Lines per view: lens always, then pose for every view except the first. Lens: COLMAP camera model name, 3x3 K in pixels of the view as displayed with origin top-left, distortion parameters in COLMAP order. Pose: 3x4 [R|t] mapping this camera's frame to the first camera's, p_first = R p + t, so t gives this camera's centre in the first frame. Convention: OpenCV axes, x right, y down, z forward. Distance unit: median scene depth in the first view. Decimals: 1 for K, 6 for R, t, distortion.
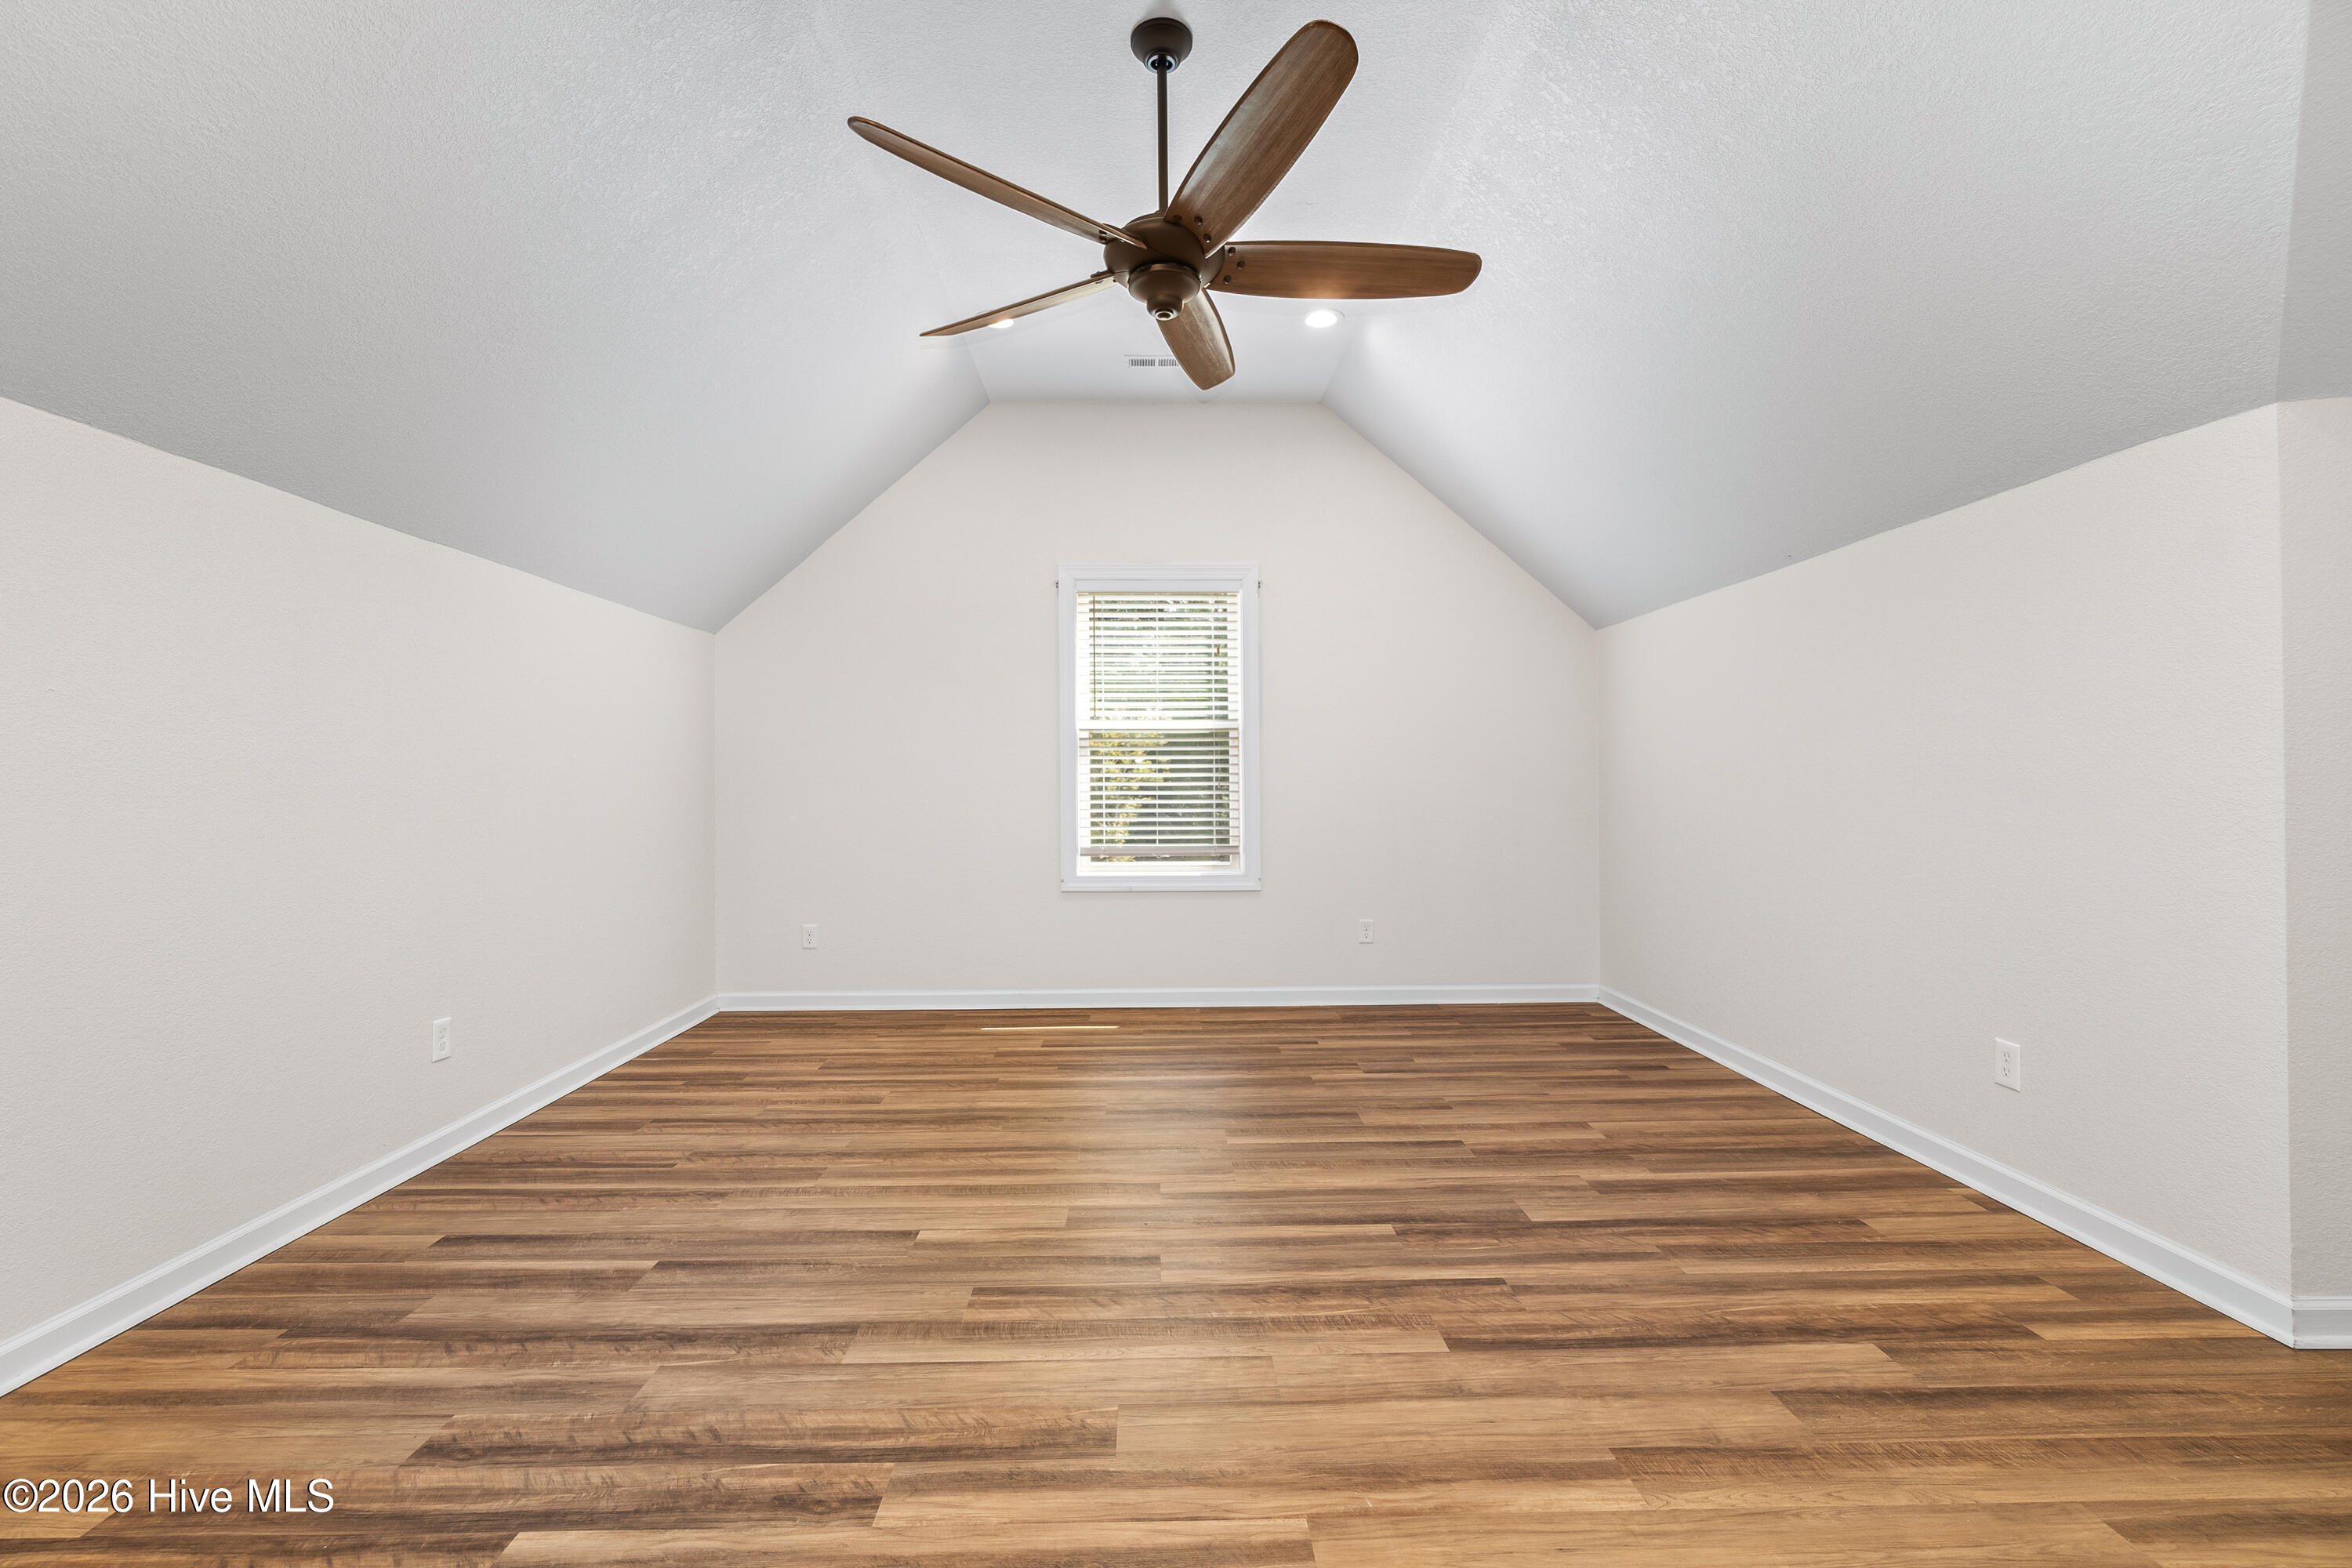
lens RADIAL K [[1002.7, 0, 1172.7], [0, 1002.7, 831.5], [0, 0, 1]] dist [-0.012884, 0.004922]
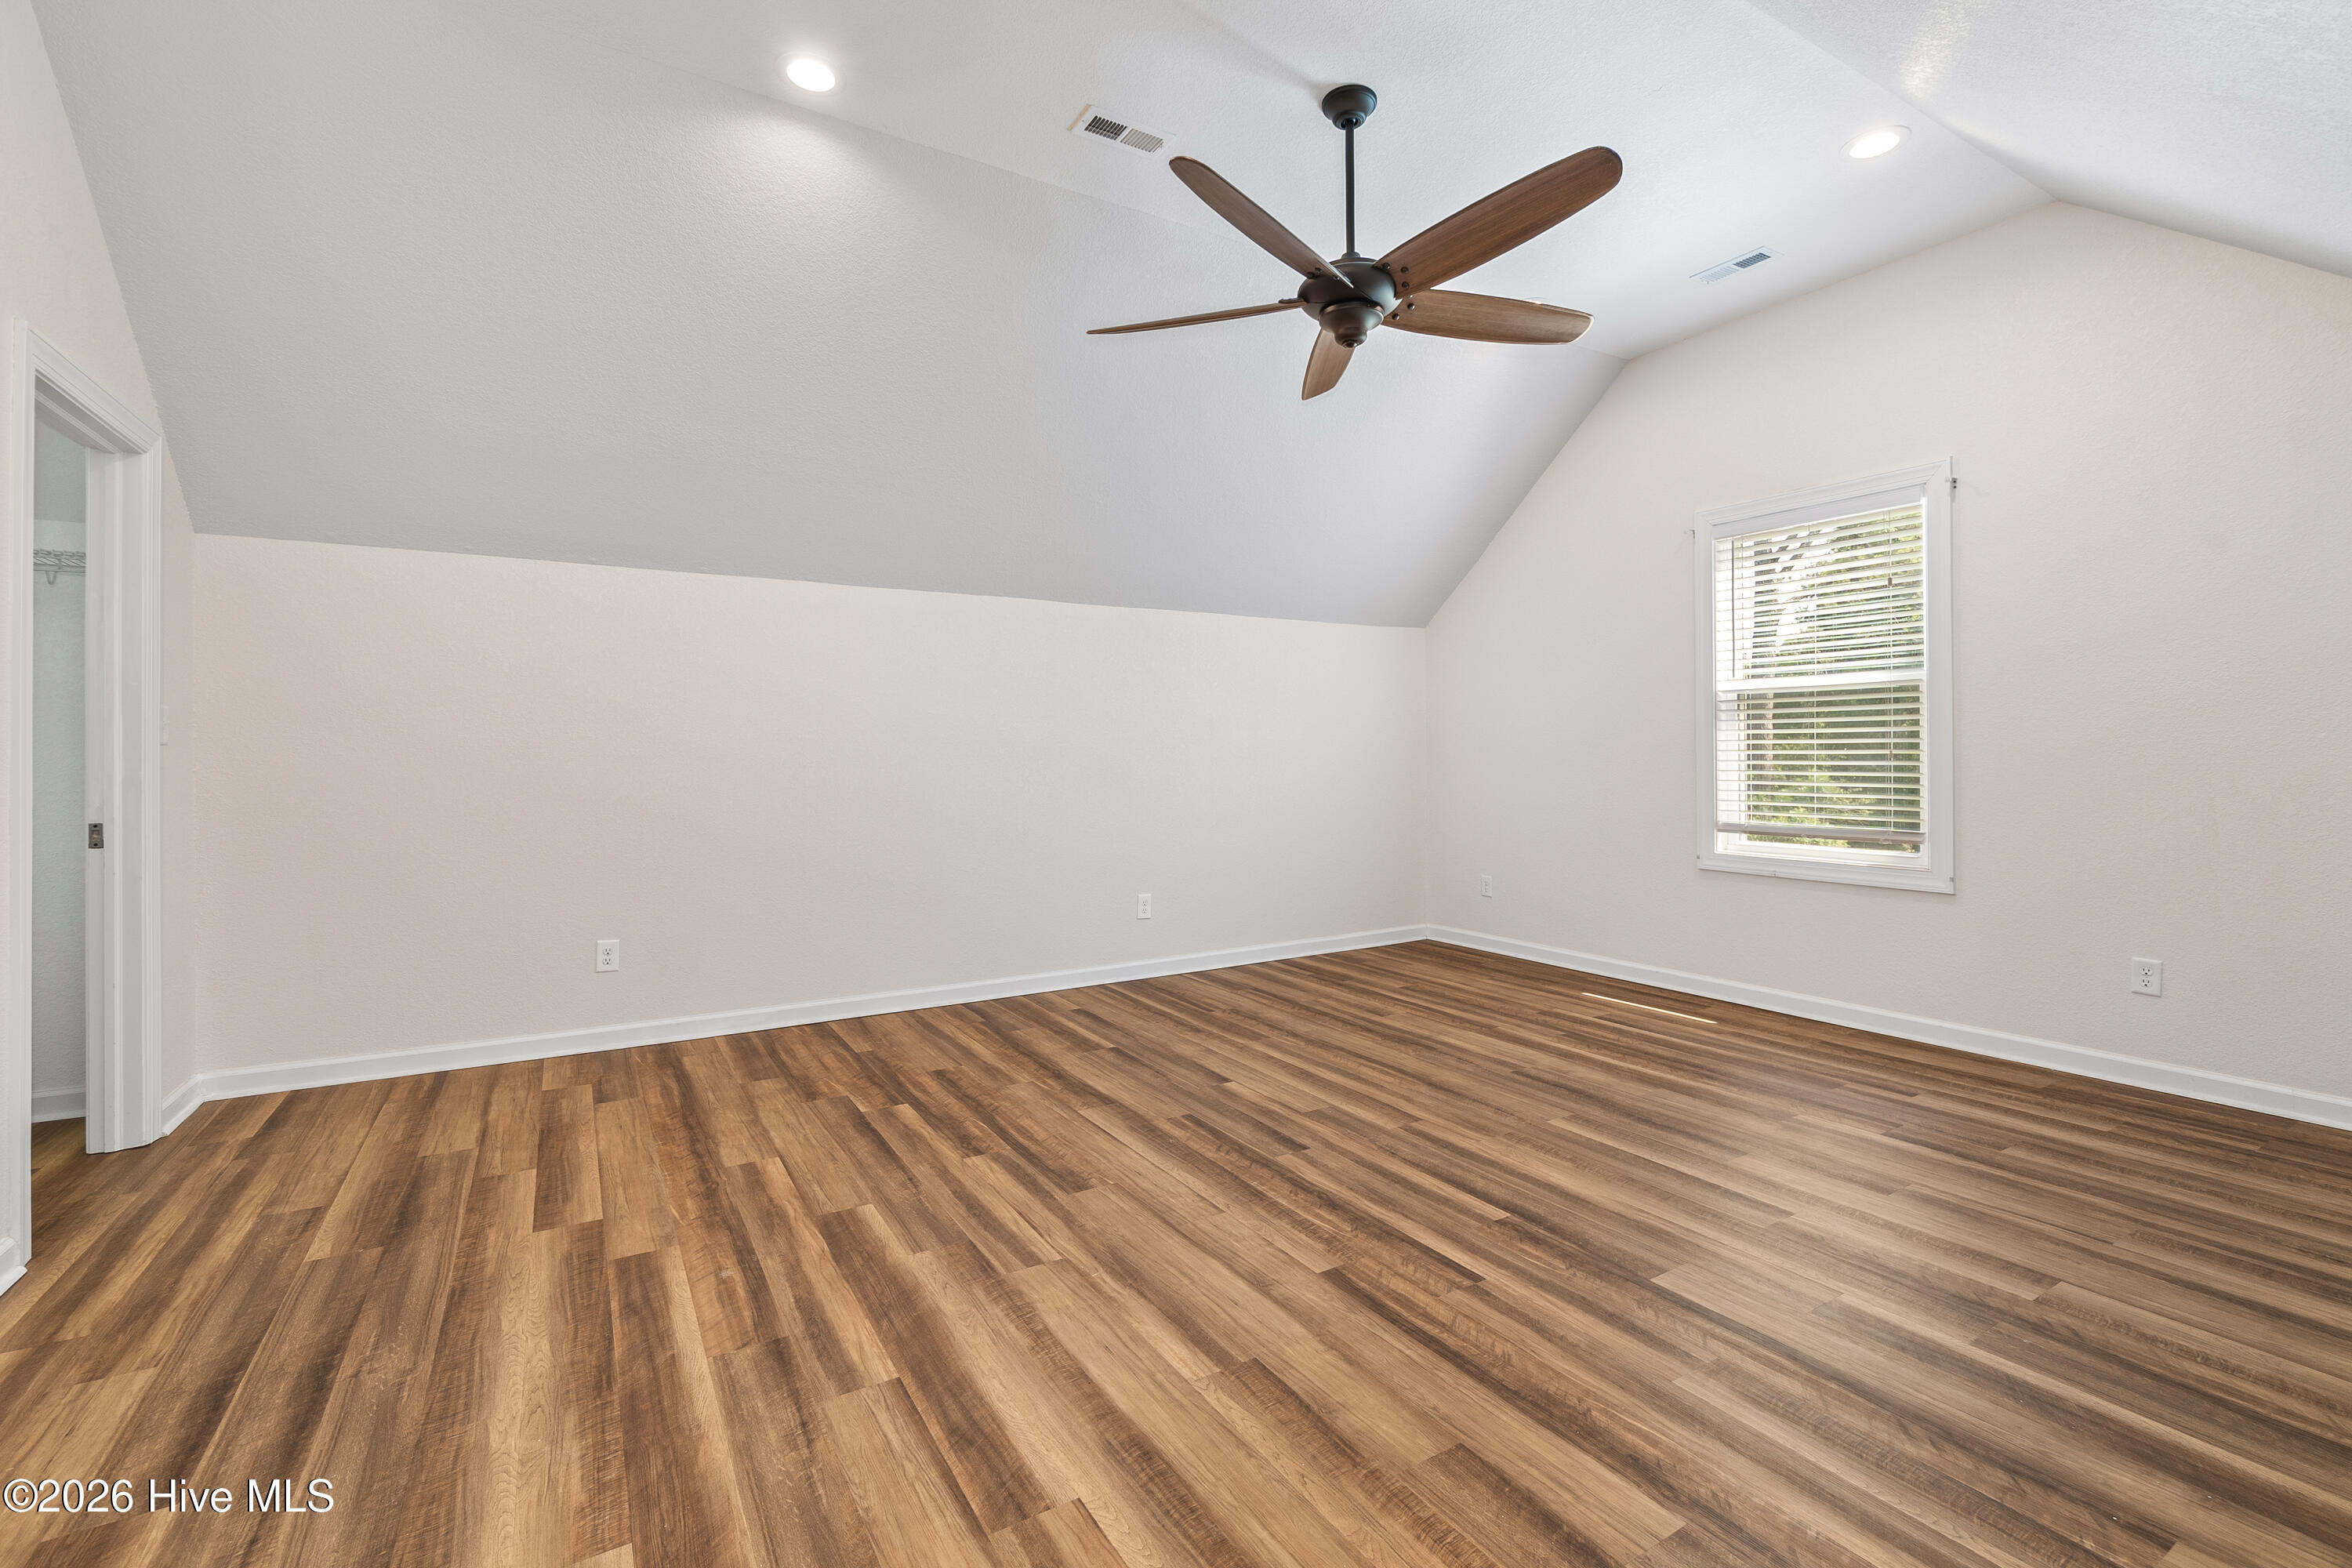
lens RADIAL K [[1006.6, 0, 1162.3], [0, 1006.6, 775.3], [0, 0, 1]] dist [-0.010775, 0.003876]
pose [[0.503127, 0.022595, -0.863917, 0.901486], [-0.040614, 0.999172, 0.002479, -0.015921], [0.863258, 0.033840, 0.503628, 0.224354]]
